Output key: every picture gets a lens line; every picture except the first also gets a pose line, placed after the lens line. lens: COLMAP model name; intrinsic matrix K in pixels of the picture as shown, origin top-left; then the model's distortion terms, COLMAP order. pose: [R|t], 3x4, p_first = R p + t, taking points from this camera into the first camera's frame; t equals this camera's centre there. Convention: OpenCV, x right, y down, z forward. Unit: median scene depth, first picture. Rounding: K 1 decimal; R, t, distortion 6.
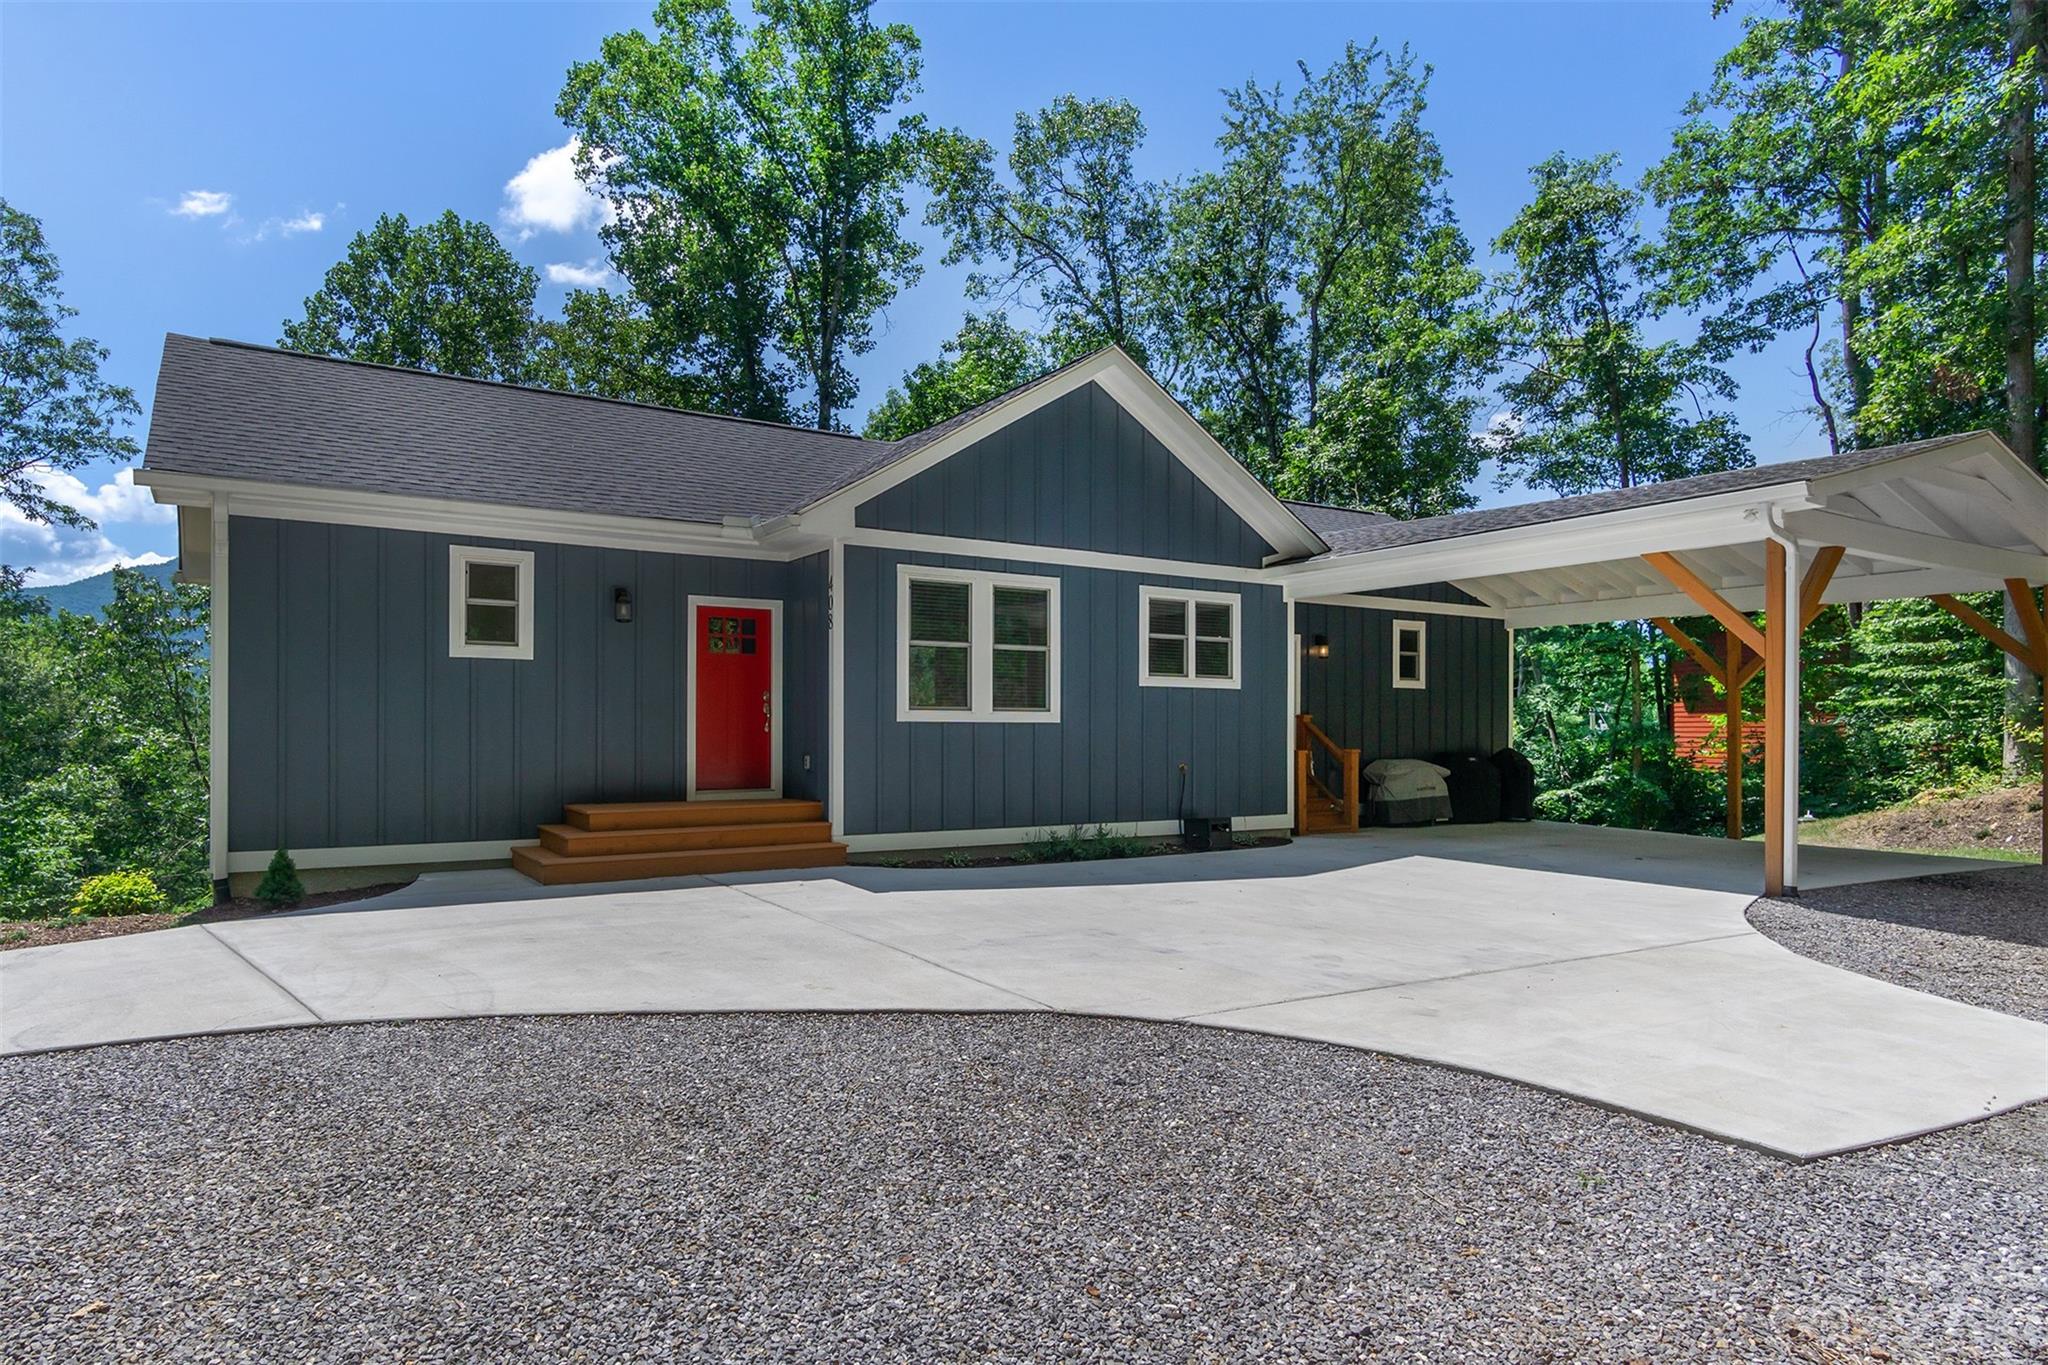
lens RADIAL K [[1162.7, 0, 953.3], [0, 1162.7, 725.2], [0, 0, 1]] dist [0.005935, 0.002256]
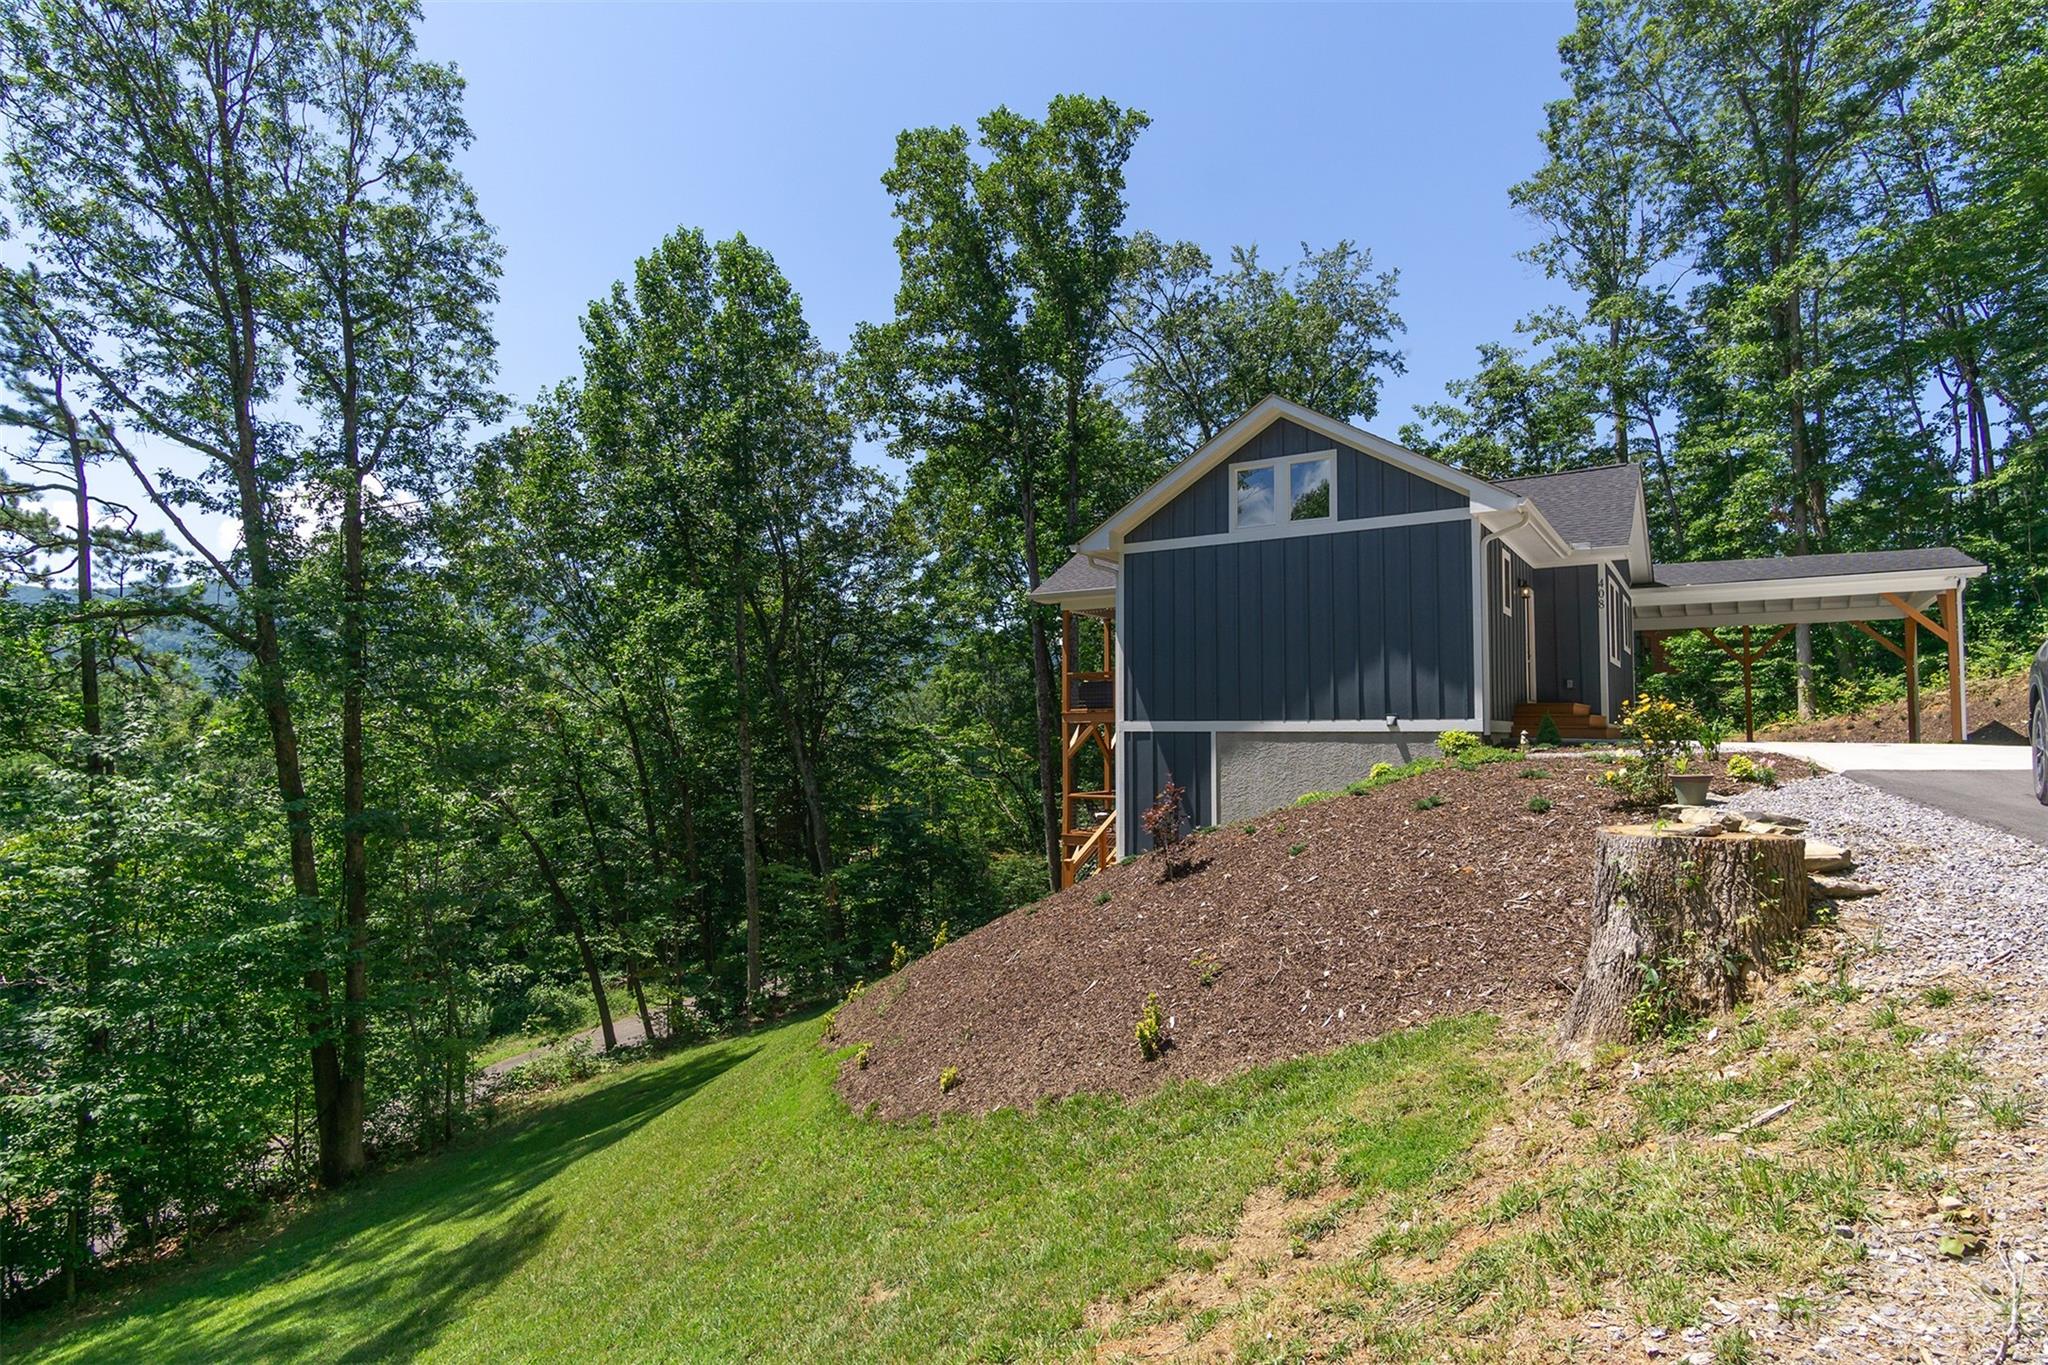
lens RADIAL K [[1068.3, 0, 1024.0], [0, 1068.3, 682.5], [0, 0, 1]] dist [-0.016267, 0.000092]
pose [[0.905437, 0.020904, 0.423966, -1.273635], [-0.003217, 0.999096, -0.042390, 0.082697], [-0.424469, 0.037018, 0.904685, -0.082388]]
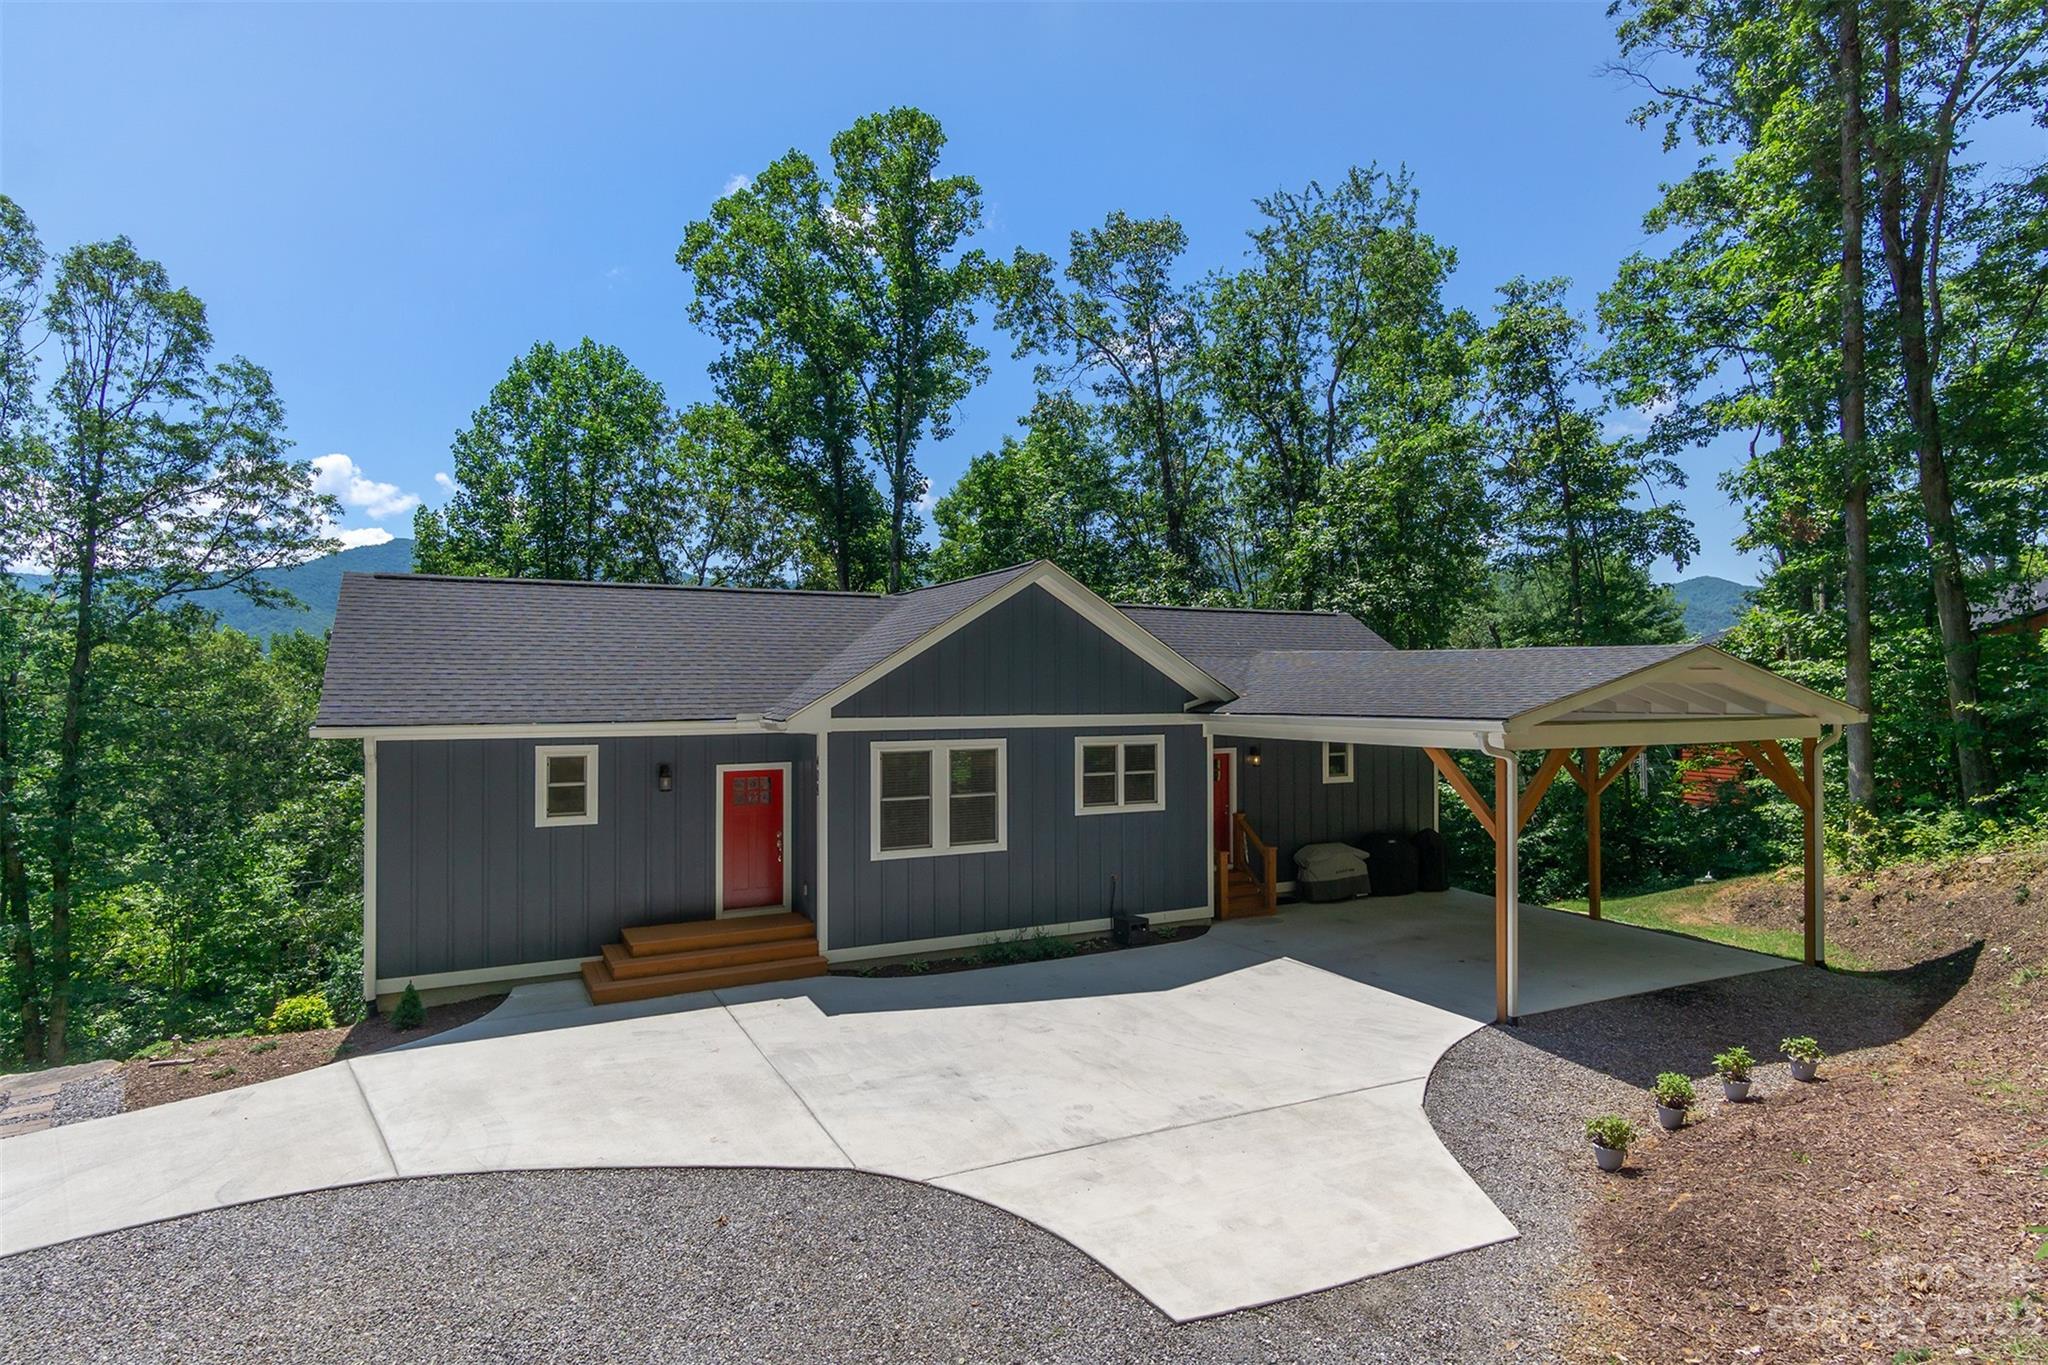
lens RADIAL K [[1085.0, 0, 1028.0], [0, 1085.0, 674.8], [0, 0, 1]] dist [0.006546, 0.000659]
pose [[0.998174, -0.005965, -0.060104, 0.167847], [0.005388, 0.999938, -0.009755, -0.164705], [0.060158, 0.009414, 0.998144, -0.184466]]
